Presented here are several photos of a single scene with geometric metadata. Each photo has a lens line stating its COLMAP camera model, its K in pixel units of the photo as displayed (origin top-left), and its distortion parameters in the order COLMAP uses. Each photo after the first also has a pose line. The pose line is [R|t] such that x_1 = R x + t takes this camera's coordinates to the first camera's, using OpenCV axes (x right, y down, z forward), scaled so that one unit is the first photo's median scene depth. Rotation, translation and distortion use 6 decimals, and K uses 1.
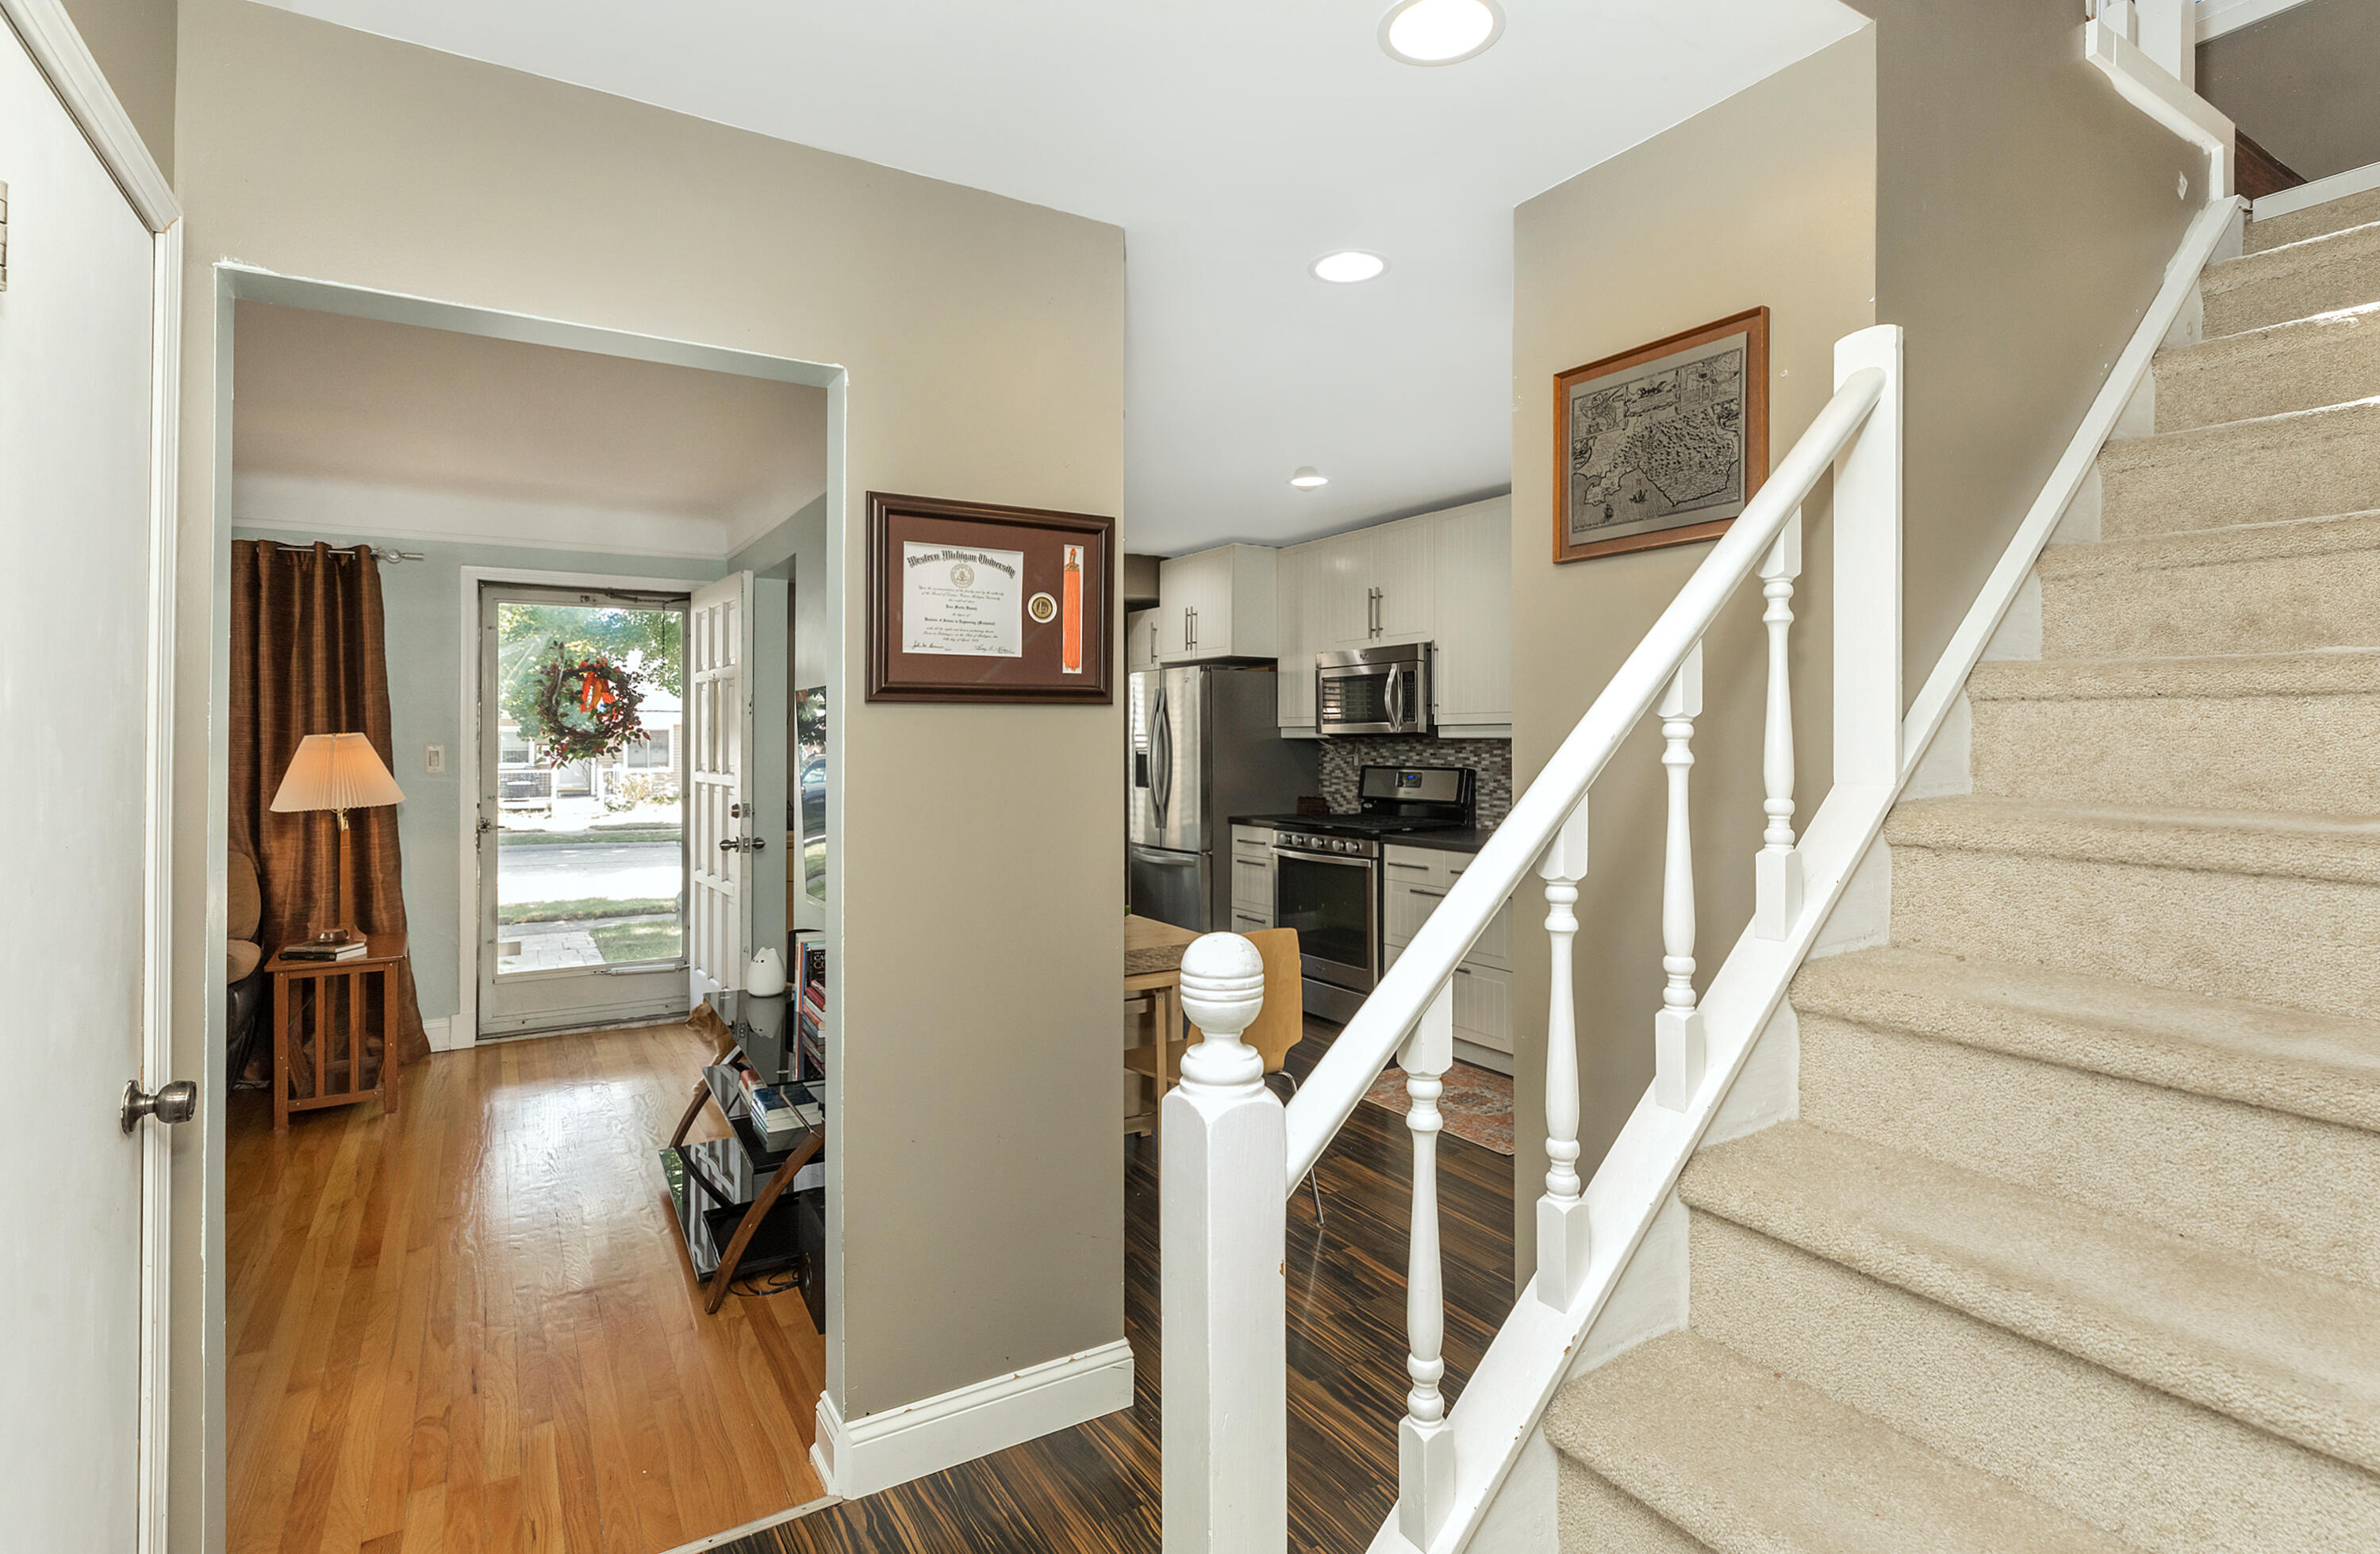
lens RADIAL K [[1155.6, 0, 1191.9], [0, 1155.6, 742.5], [0, 0, 1]] dist [0.000918, 0.000135]
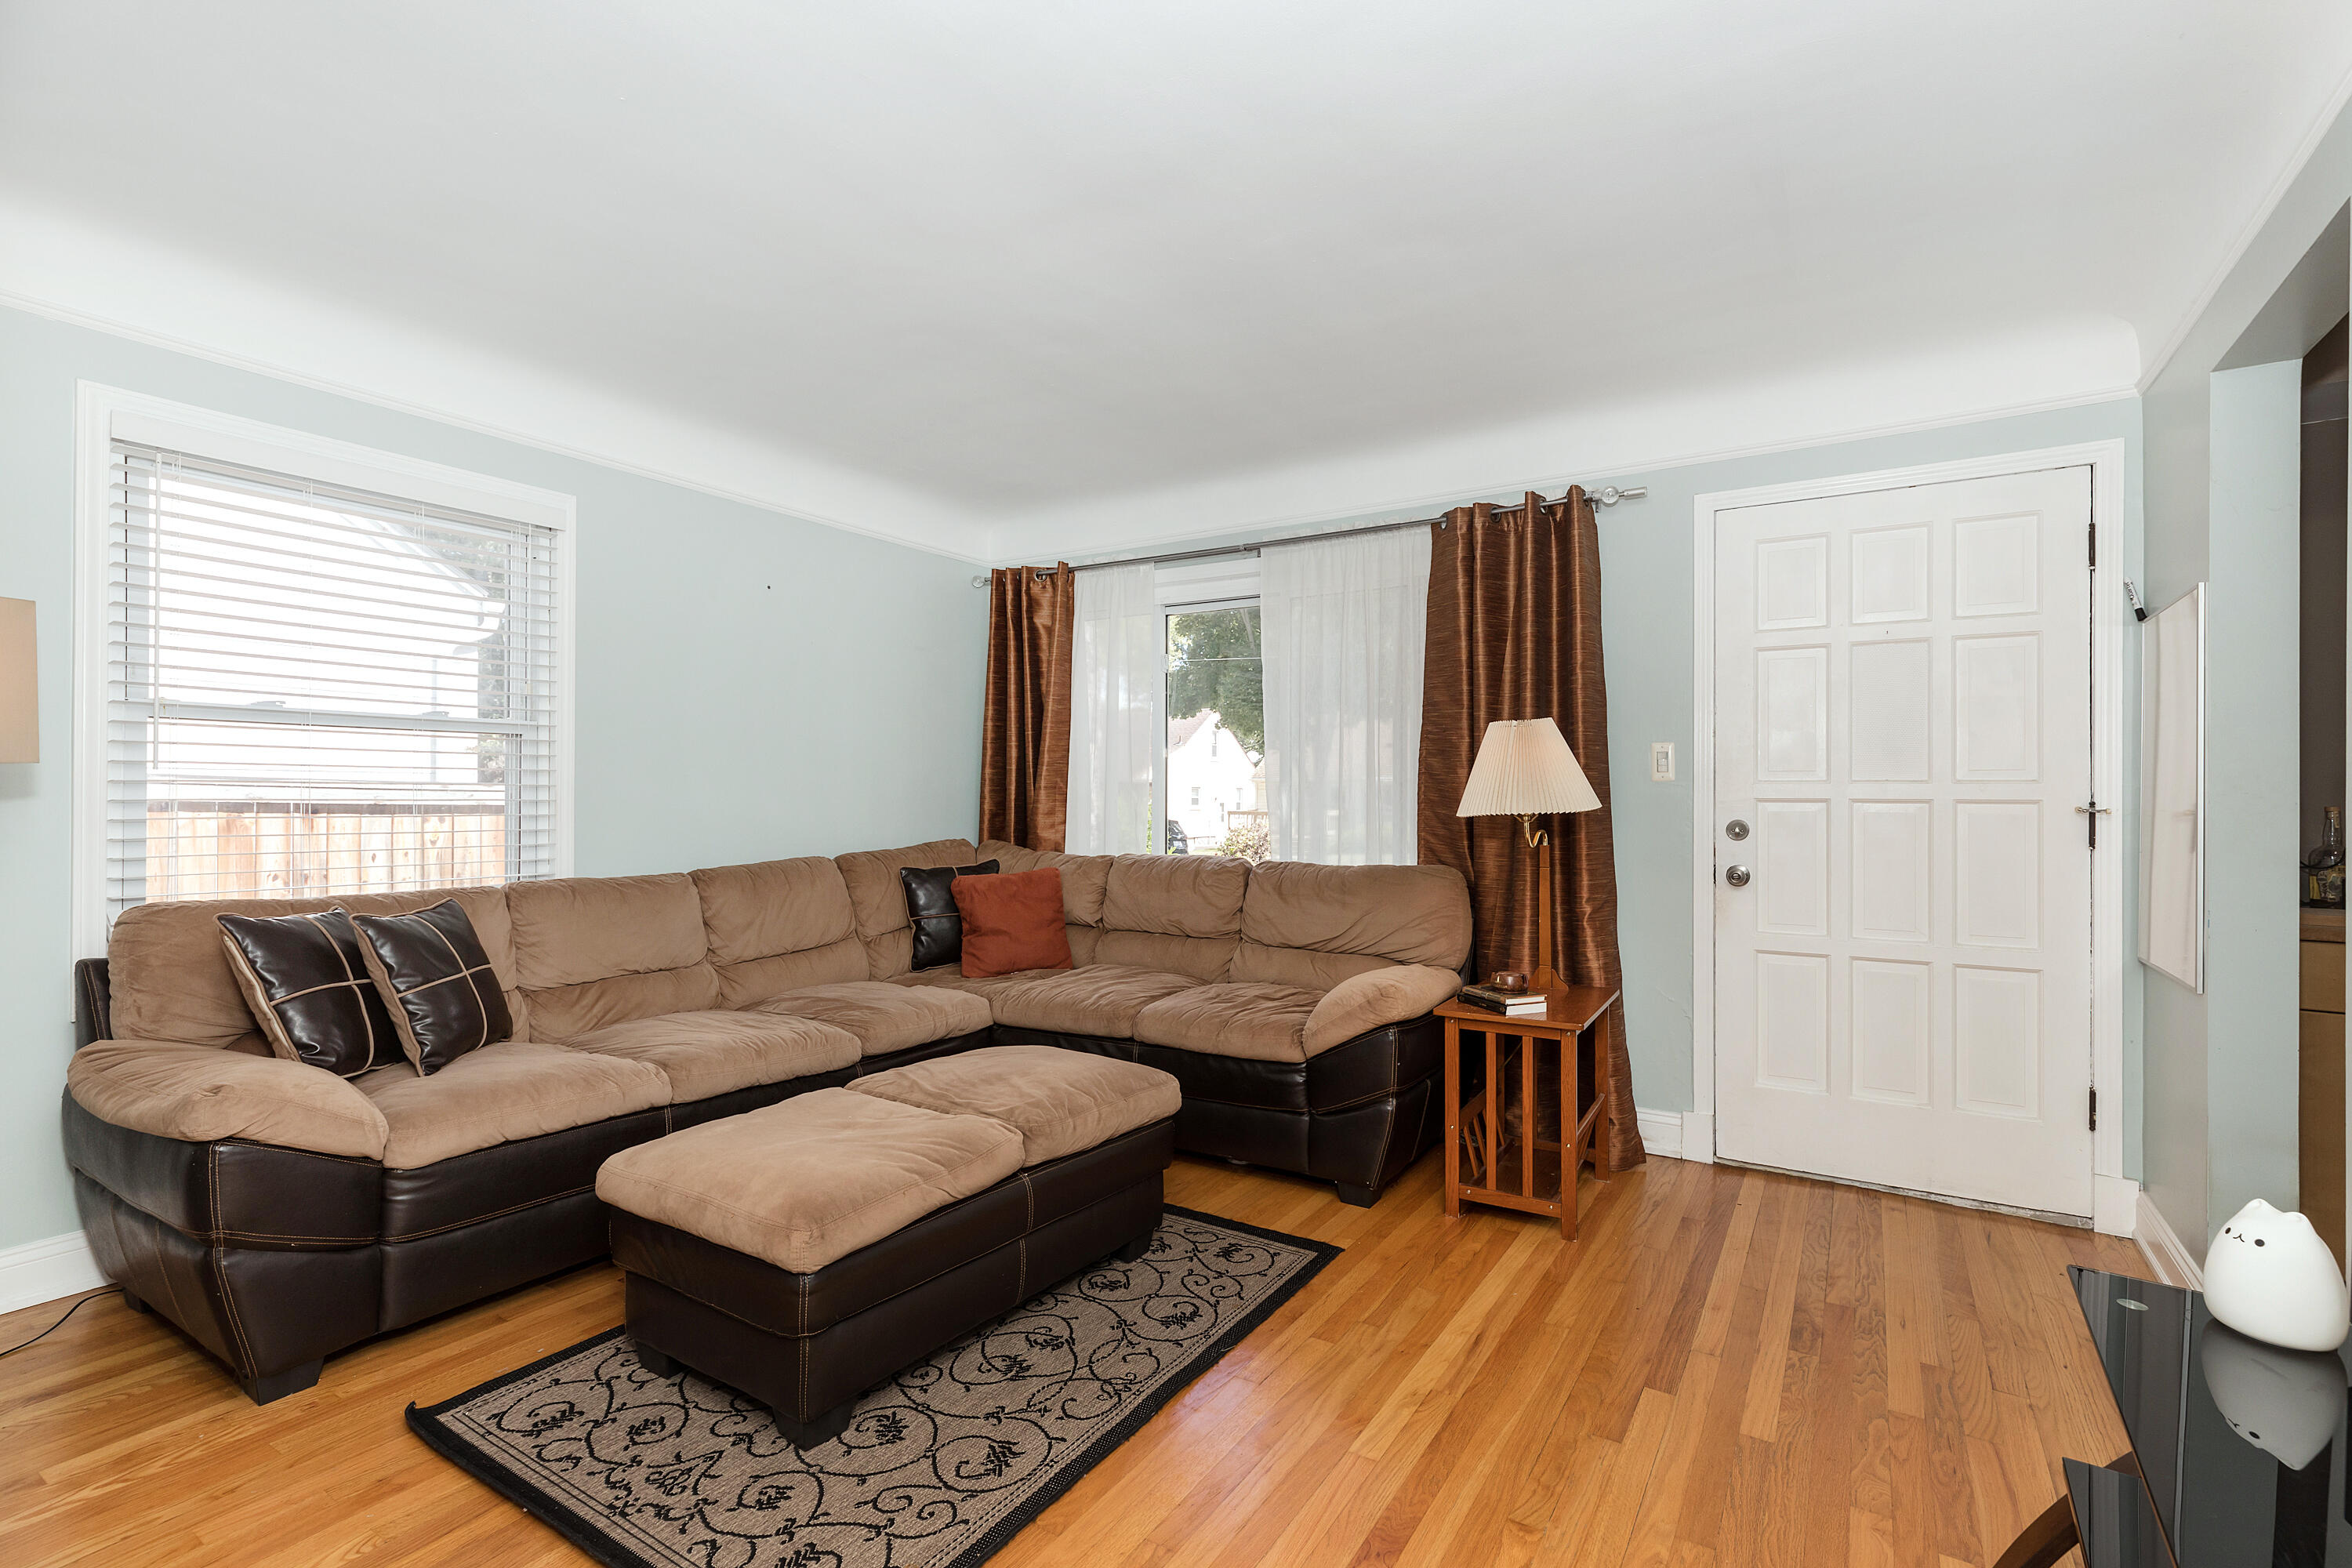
lens RADIAL K [[1085.8, 0, 1176.0], [0, 1085.8, 784.0], [0, 0, 1]] dist [0.000109, 0.000027]
pose [[0.438296, -0.001204, -0.898830, -0.180746], [-0.008975, 0.999943, -0.005716, 0.039948], [0.898786, 0.010572, 0.438260, 0.458073]]
